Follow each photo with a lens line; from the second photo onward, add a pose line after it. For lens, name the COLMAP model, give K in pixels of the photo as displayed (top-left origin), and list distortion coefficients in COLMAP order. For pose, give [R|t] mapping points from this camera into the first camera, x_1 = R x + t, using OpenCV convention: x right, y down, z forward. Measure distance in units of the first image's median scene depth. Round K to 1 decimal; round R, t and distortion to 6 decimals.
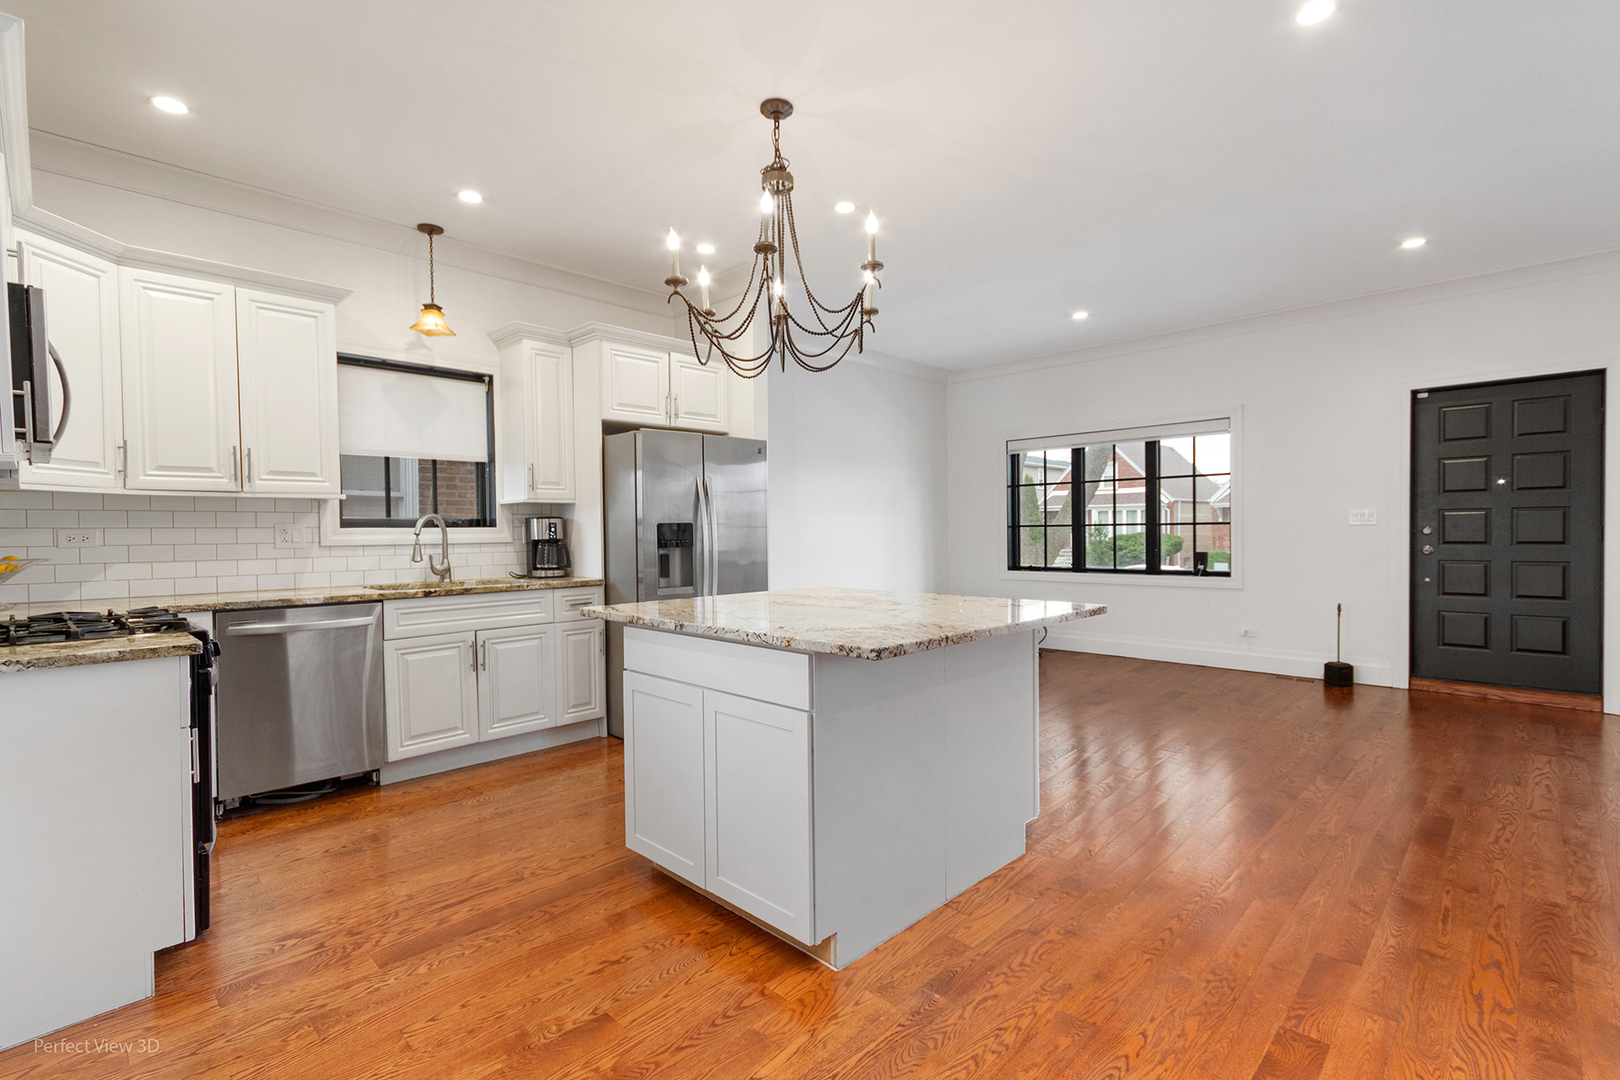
lens RADIAL K [[745.0, 0, 807.4], [0, 745.0, 546.1], [0, 0, 1]] dist [0.002717, -0.000585]
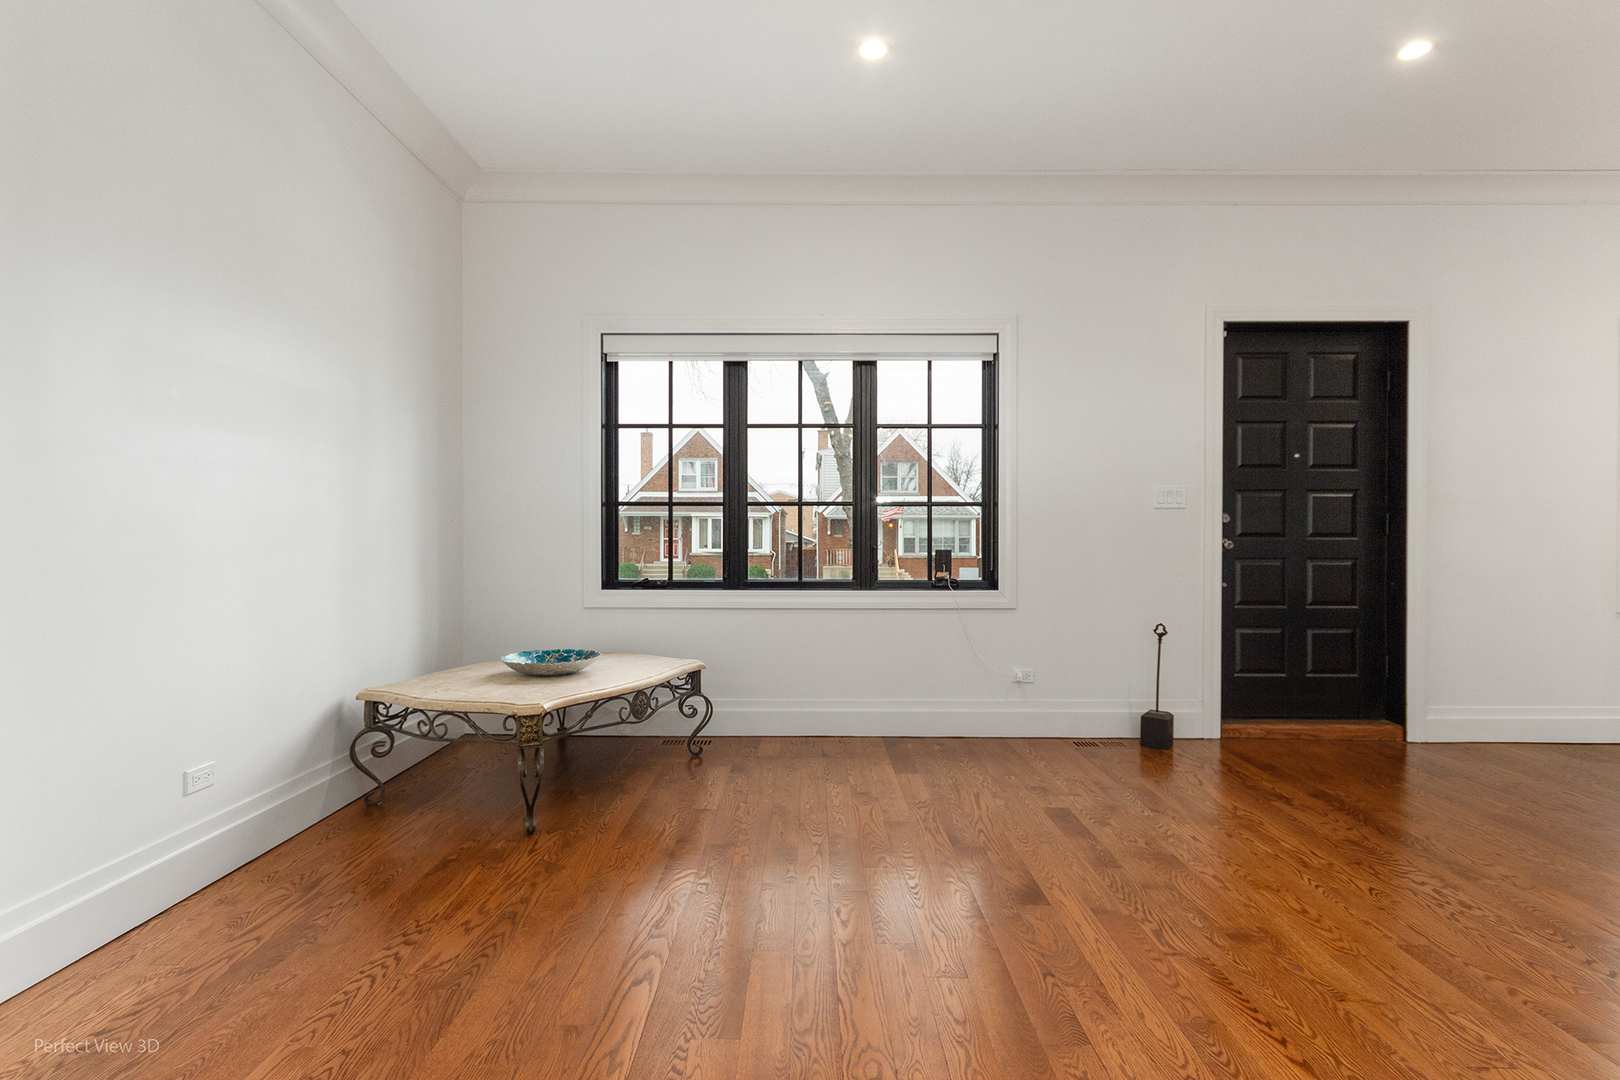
lens RADIAL K [[820.6, 0, 807.0], [0, 820.6, 548.5], [0, 0, 1]] dist [0.004210, 0.000783]
pose [[0.715765, 0.004392, 0.698327, -0.037294], [0.004558, 0.999930, -0.010960, 0.020182], [-0.698326, 0.011028, 0.715695, 0.875732]]
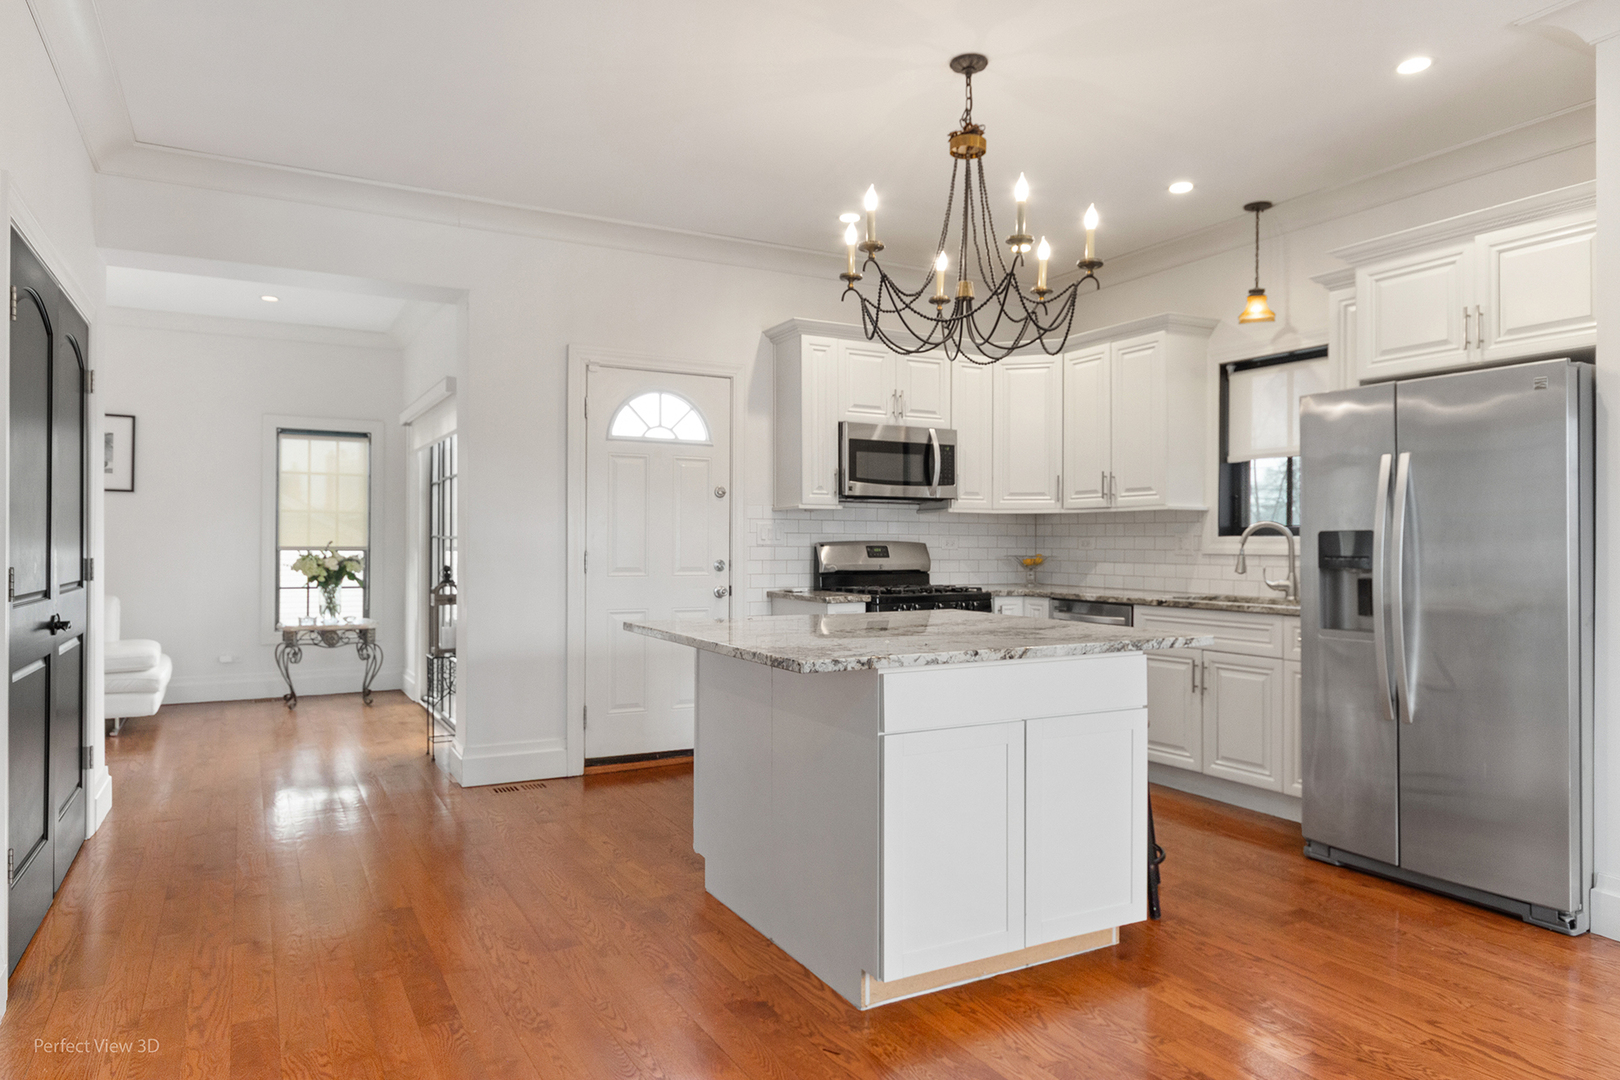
lens RADIAL K [[1023.4, 0, 806.6], [0, 1023.4, 547.4], [0, 0, 1]] dist [-0.001716, -0.001148]
pose [[-0.290814, 0.014723, -0.956666, 0.775715], [-0.020024, 0.999569, 0.021470, -0.025342], [0.956570, 0.025400, -0.290393, 0.778606]]
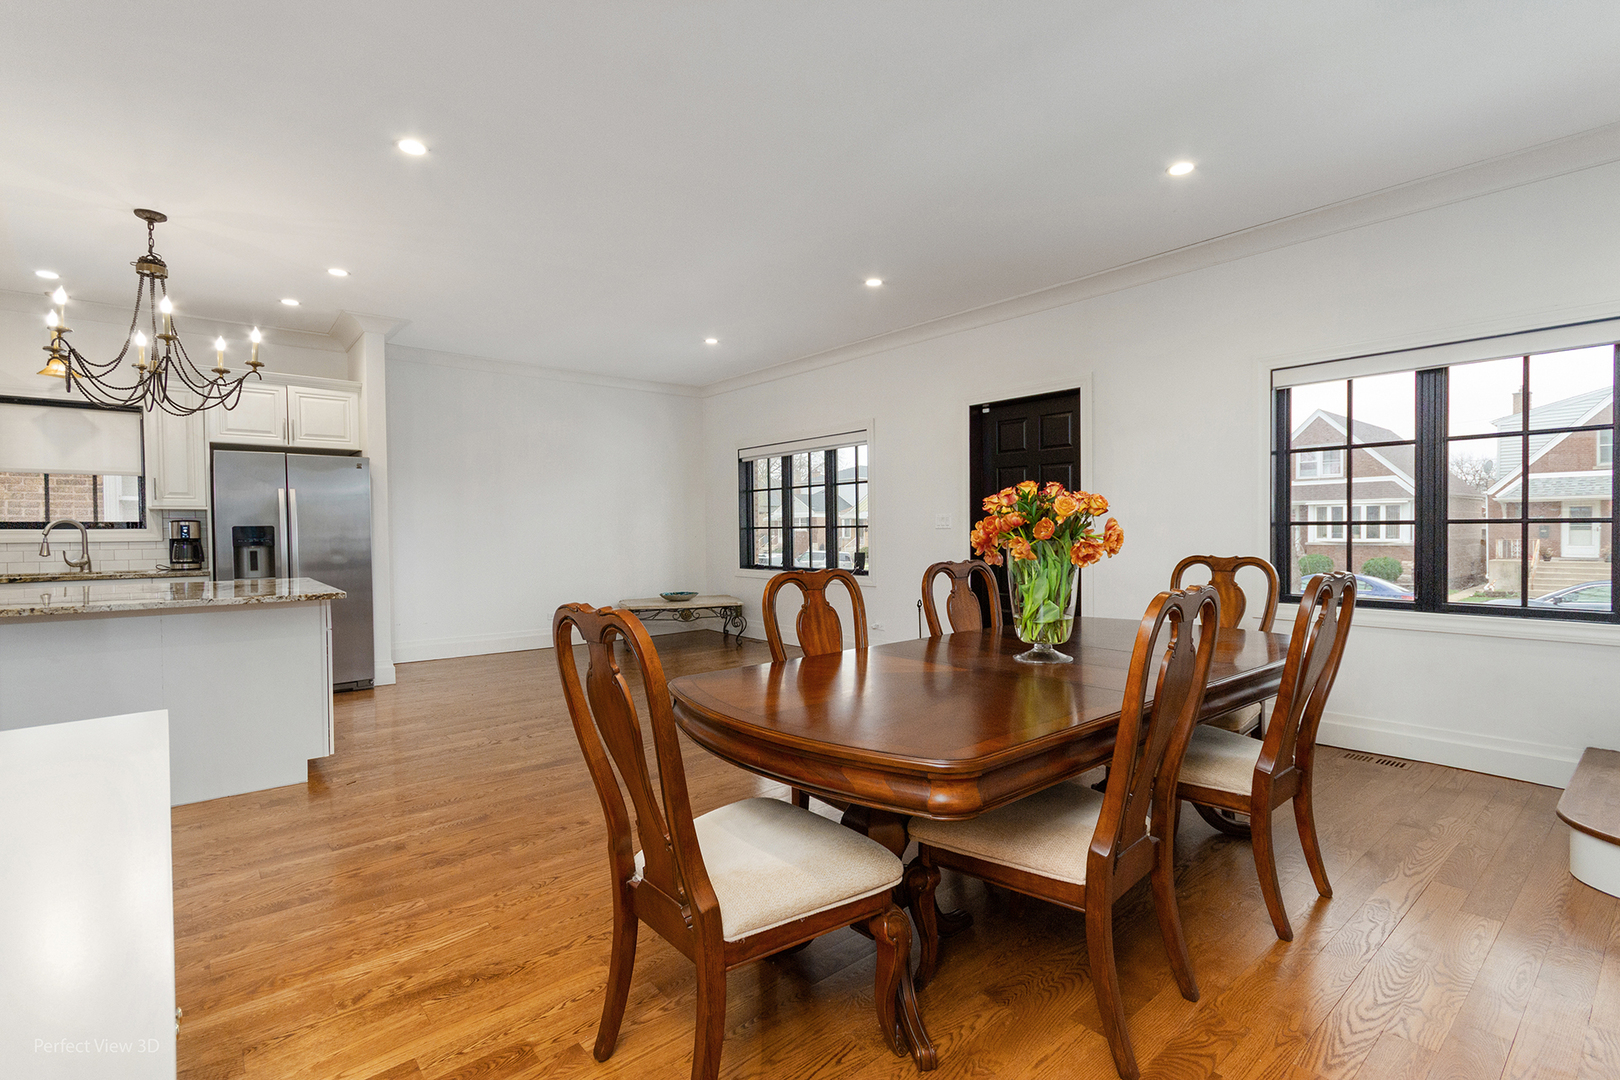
lens RADIAL K [[745.0, 0, 809.2], [0, 745.0, 544.3], [0, 0, 1]] dist [0.002717, -0.000585]
pose [[0.995584, 0.004831, -0.093753, 0.824765], [-0.004769, 0.999988, 0.000888, -0.005883], [0.093757, -0.000437, 0.995595, -0.139653]]
